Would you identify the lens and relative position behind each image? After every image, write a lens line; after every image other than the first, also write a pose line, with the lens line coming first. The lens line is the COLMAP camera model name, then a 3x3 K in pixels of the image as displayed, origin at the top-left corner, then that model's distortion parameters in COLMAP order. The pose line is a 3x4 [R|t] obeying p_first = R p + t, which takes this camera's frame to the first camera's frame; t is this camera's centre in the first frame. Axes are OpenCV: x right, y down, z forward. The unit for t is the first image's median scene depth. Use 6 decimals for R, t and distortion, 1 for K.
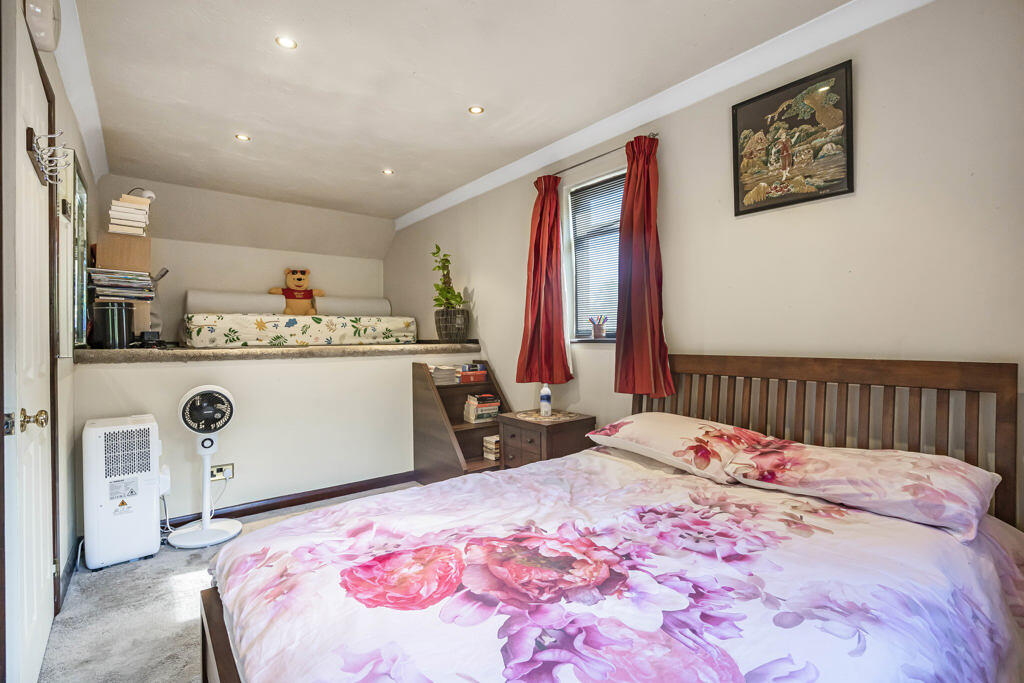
lens RADIAL K [[478.2, 0, 513.0], [0, 478.2, 343.6], [0, 0, 1]] dist [-0.003341, -0.000214]
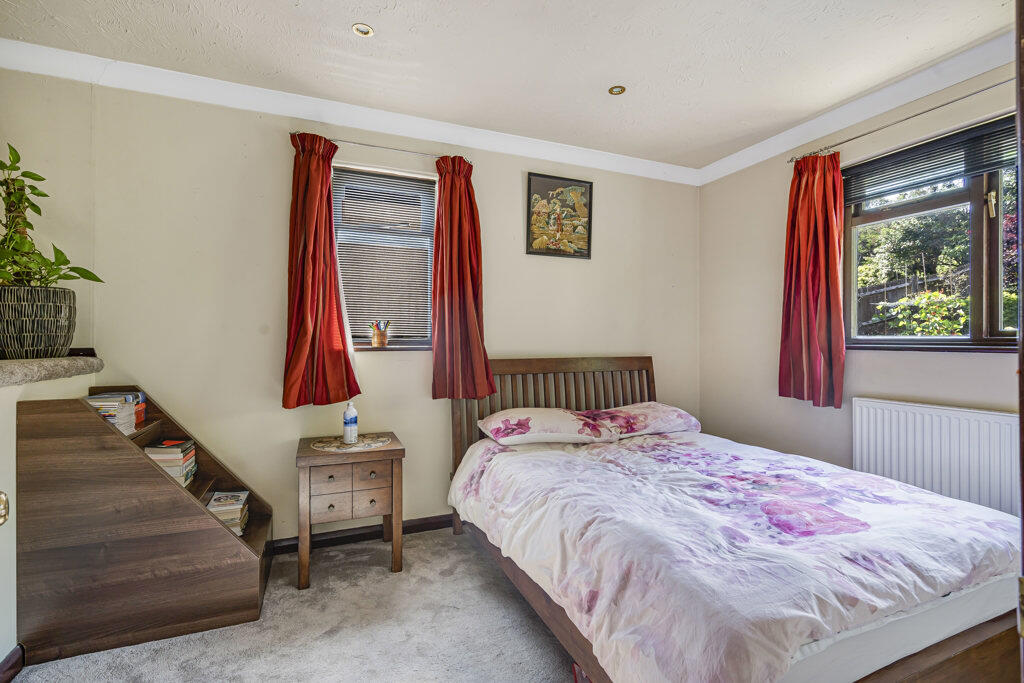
lens RADIAL K [[478.2, 0, 513.0], [0, 478.2, 343.6], [0, 0, 1]] dist [-0.003341, -0.000214]
pose [[0.242694, 0.000793, 0.970103, -0.894294], [0.012216, 0.999918, -0.003873, -0.012291], [-0.970026, 0.012791, 0.242664, 0.759975]]
